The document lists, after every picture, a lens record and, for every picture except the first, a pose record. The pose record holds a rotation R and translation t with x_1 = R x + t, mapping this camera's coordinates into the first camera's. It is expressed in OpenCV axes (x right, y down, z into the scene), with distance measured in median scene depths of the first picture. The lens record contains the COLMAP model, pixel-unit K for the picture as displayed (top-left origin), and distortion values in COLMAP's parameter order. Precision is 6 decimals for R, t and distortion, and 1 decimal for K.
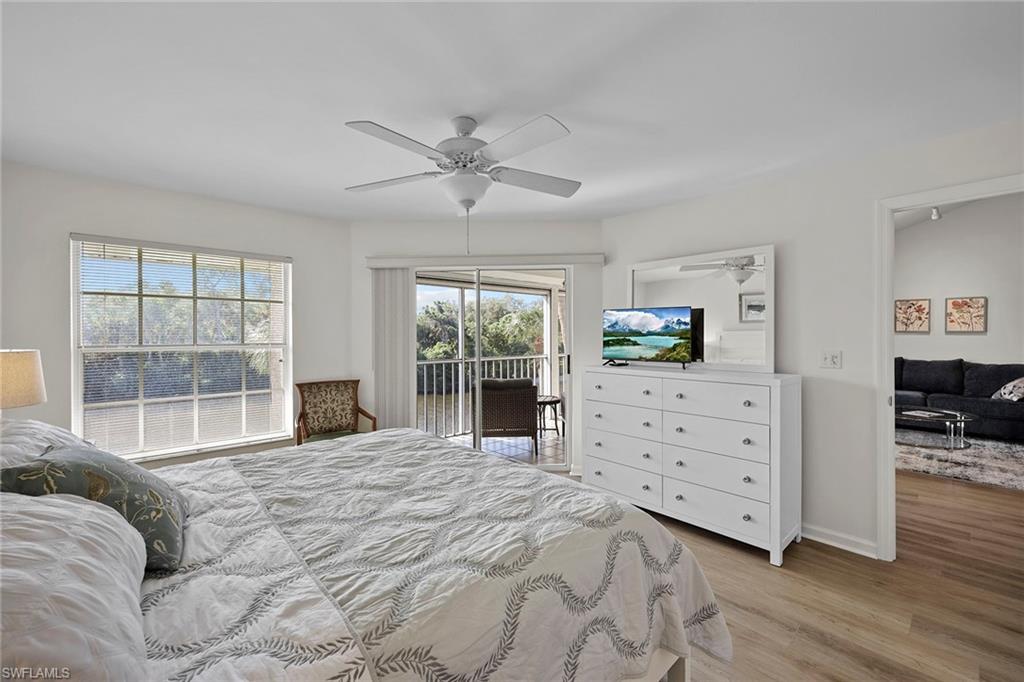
lens RADIAL K [[412.4, 0, 515.0], [0, 412.4, 343.3], [0, 0, 1]] dist [-0.002020, -0.000069]
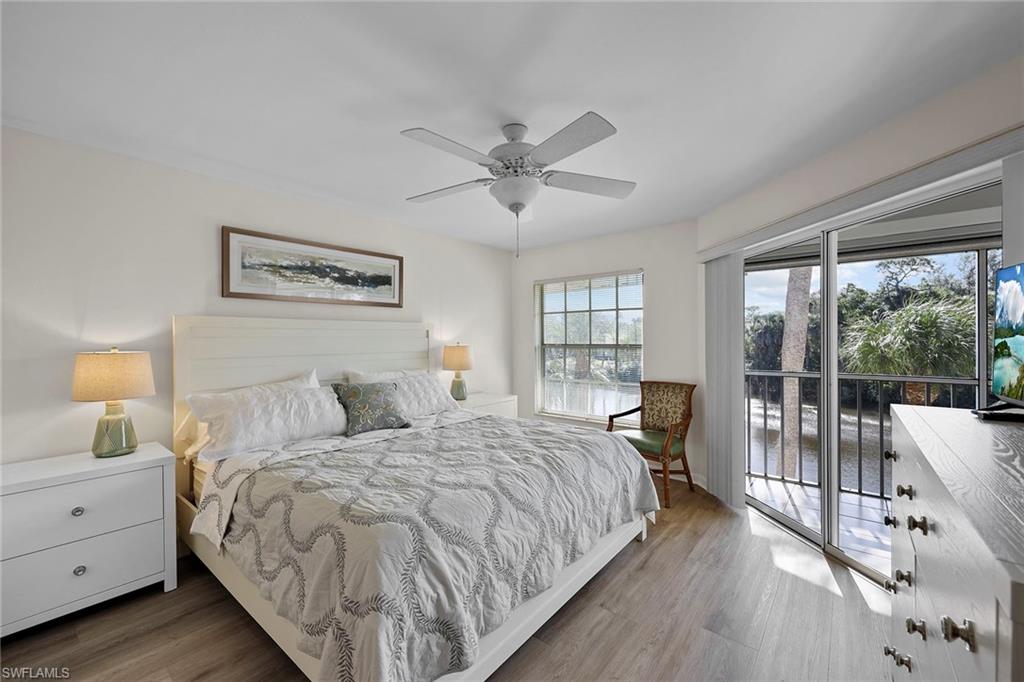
lens RADIAL K [[412.4, 0, 515.0], [0, 412.4, 343.3], [0, 0, 1]] dist [-0.002020, -0.000069]
pose [[0.134837, 0.008094, -0.990835, 0.962191], [-0.010199, 0.999925, 0.006780, -0.012751], [0.990815, 0.009191, 0.134909, 0.931407]]
